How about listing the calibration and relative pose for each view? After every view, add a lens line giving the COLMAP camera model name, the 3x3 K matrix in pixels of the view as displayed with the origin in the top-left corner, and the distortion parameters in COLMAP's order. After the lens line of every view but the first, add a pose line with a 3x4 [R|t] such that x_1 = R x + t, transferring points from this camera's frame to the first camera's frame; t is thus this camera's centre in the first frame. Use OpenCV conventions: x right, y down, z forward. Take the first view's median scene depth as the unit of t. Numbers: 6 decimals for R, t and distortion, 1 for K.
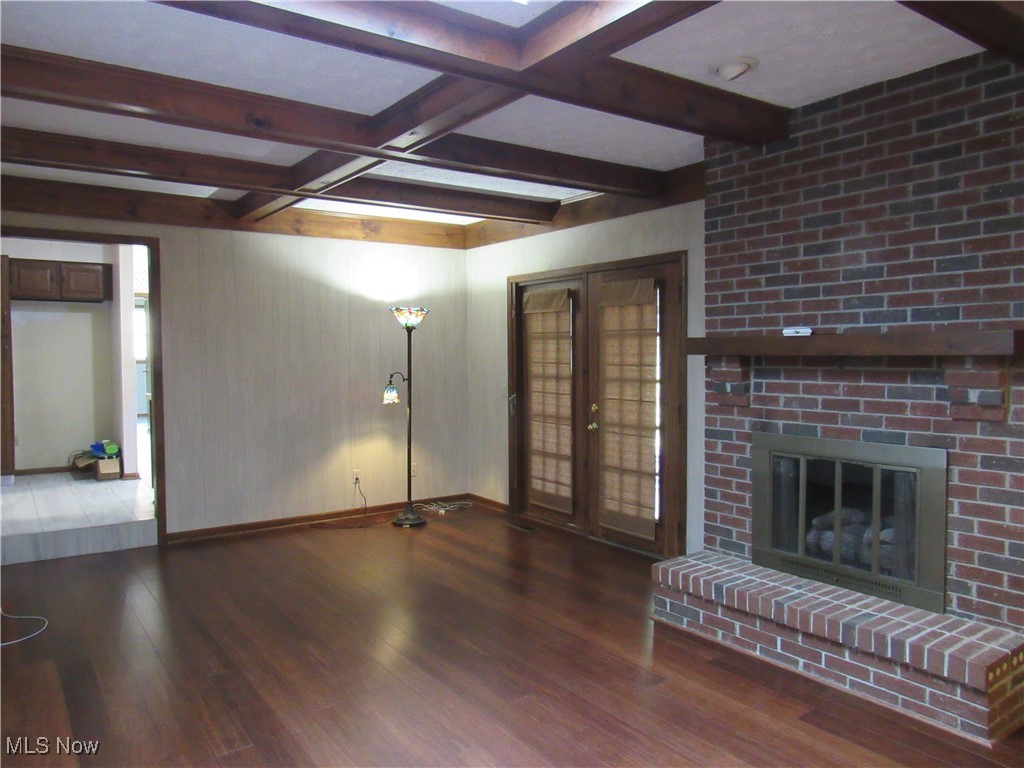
lens RADIAL K [[741.0, 0, 515.8], [0, 741.0, 382.6], [0, 0, 1]] dist [-0.018013, 0.009443]
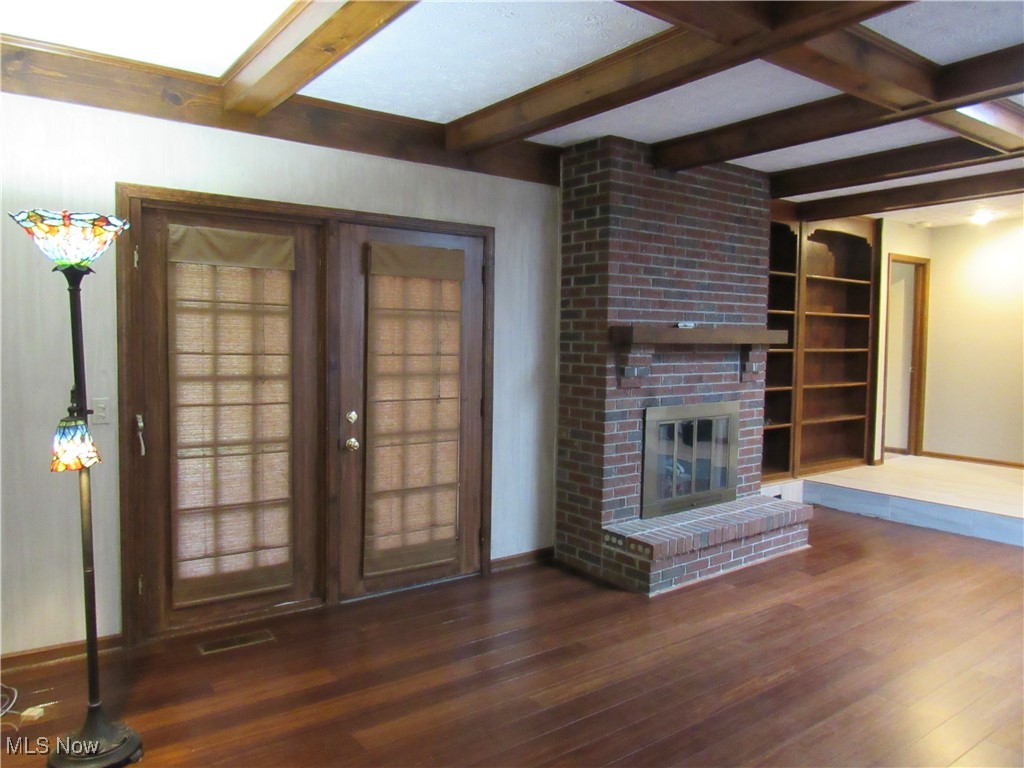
lens RADIAL K [[722.5, 0, 508.3], [0, 722.5, 383.9], [0, 0, 1]] dist [-0.043041, 0.006732]
pose [[-0.004405, -0.055460, 0.998451, -0.735390], [0.032271, 0.997933, 0.055573, -0.038319], [-0.999469, 0.032466, -0.002607, 1.088335]]
